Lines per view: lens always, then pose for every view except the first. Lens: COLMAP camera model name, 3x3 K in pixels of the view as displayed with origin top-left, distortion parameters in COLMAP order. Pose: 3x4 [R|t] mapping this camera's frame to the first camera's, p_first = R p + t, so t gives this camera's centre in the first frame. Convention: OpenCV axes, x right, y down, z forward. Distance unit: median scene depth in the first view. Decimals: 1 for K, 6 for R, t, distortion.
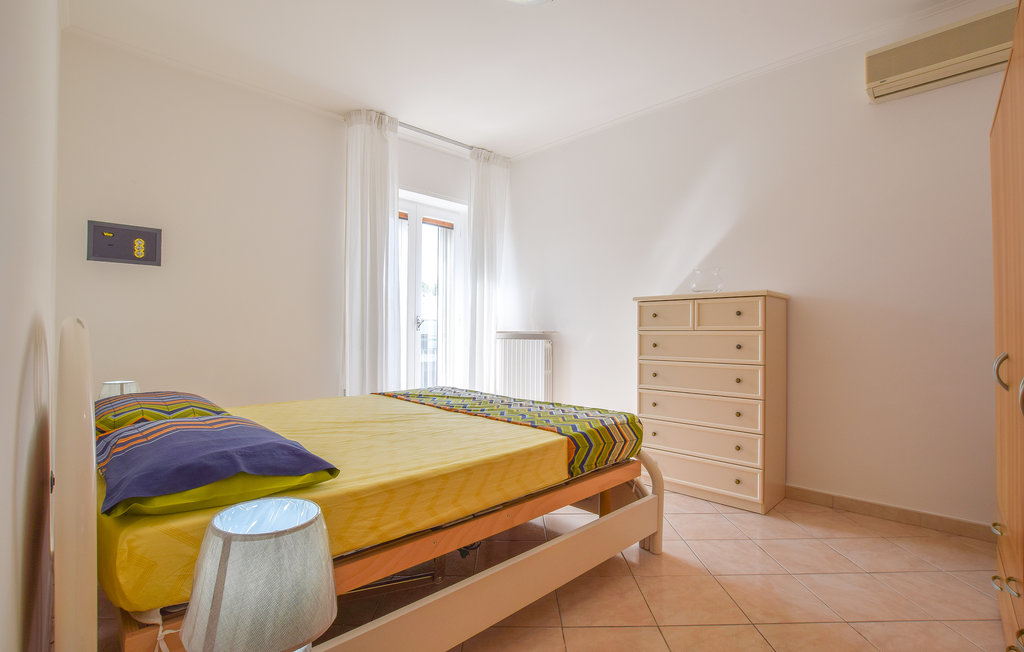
lens RADIAL K [[463.6, 0, 512.0], [0, 463.6, 326.0], [0, 0, 1]] dist [-0.001109, -0.000102]
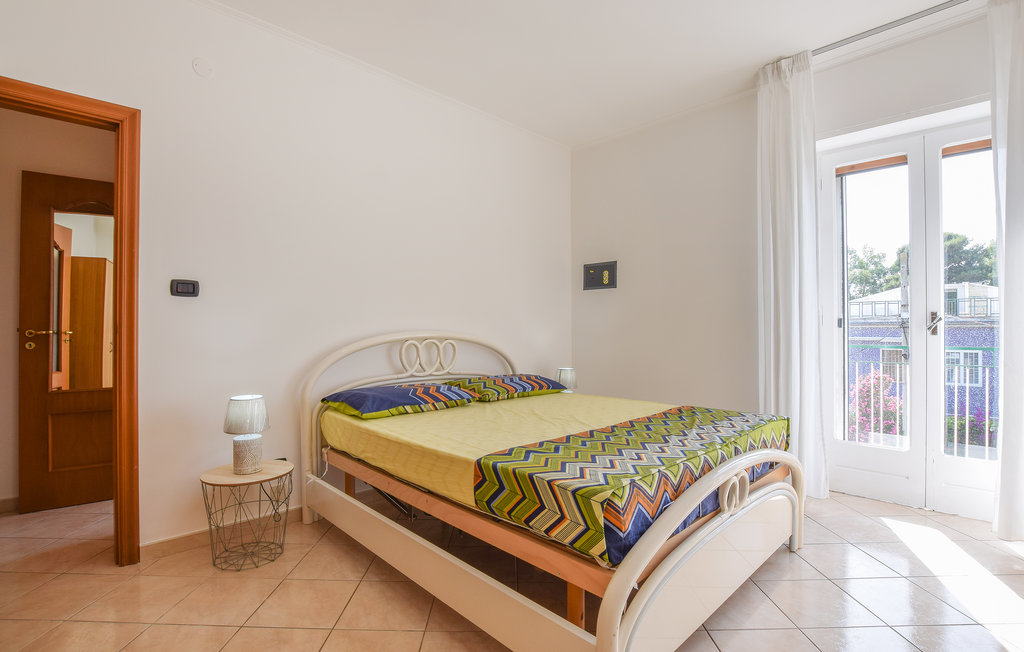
lens RADIAL K [[480.7, 0, 512.0], [0, 480.7, 326.0], [0, 0, 1]] dist [-0.035517, -0.000057]
pose [[-0.002716, -0.014940, -0.999885, 0.680229], [0.012288, 0.999812, -0.014973, 0.001291], [0.999921, -0.012328, -0.002532, 0.714964]]
